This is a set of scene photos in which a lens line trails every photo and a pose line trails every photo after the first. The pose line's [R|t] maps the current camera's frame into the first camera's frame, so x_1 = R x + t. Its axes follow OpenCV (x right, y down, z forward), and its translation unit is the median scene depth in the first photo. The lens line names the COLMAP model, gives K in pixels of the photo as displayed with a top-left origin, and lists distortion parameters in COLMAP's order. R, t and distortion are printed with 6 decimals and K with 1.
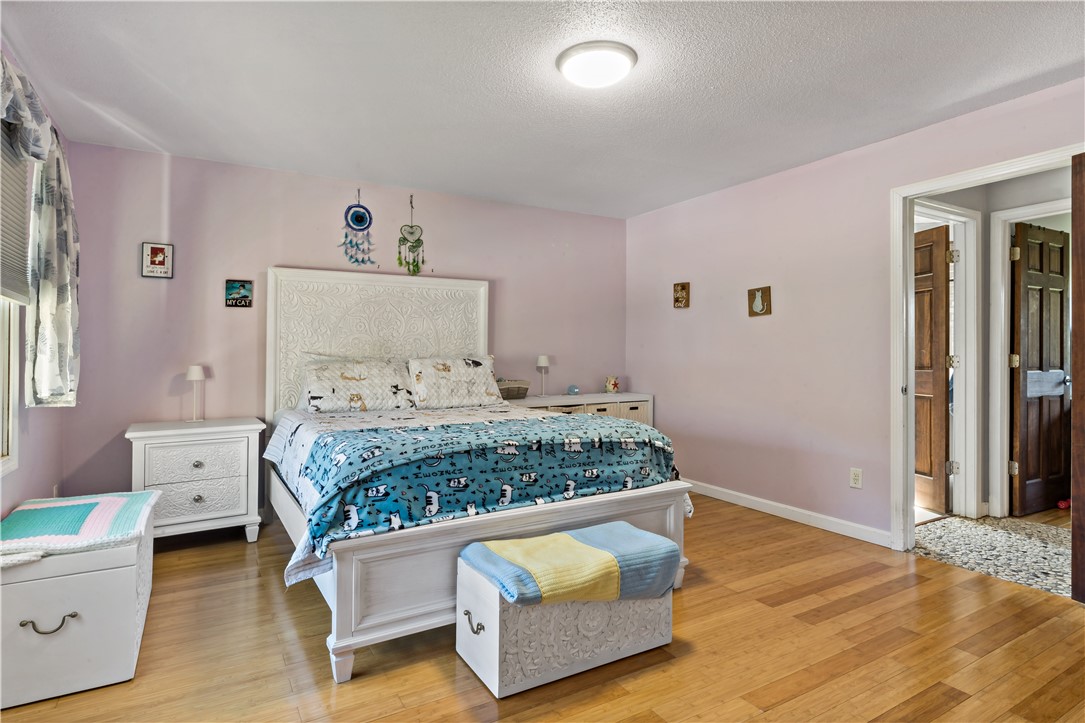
lens RADIAL K [[562.4, 0, 495.8], [0, 562.4, 362.1], [0, 0, 1]] dist [0.001844, 0.000098]
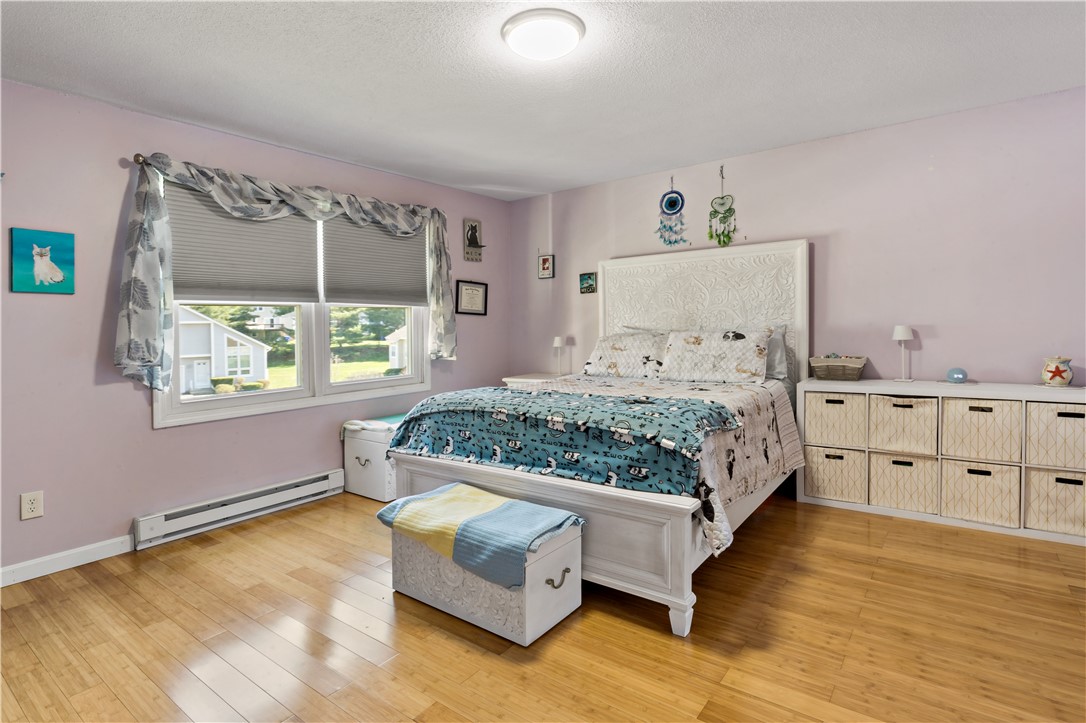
lens RADIAL K [[527.2, 0, 579.0], [0, 527.2, 332.9], [0, 0, 1]] dist [0.001150, 0.000233]
pose [[0.456506, 0.004748, -0.889708, 0.703272], [0.008629, 0.999915, 0.009764, -0.016213], [0.889679, -0.012135, 0.456426, 0.431598]]
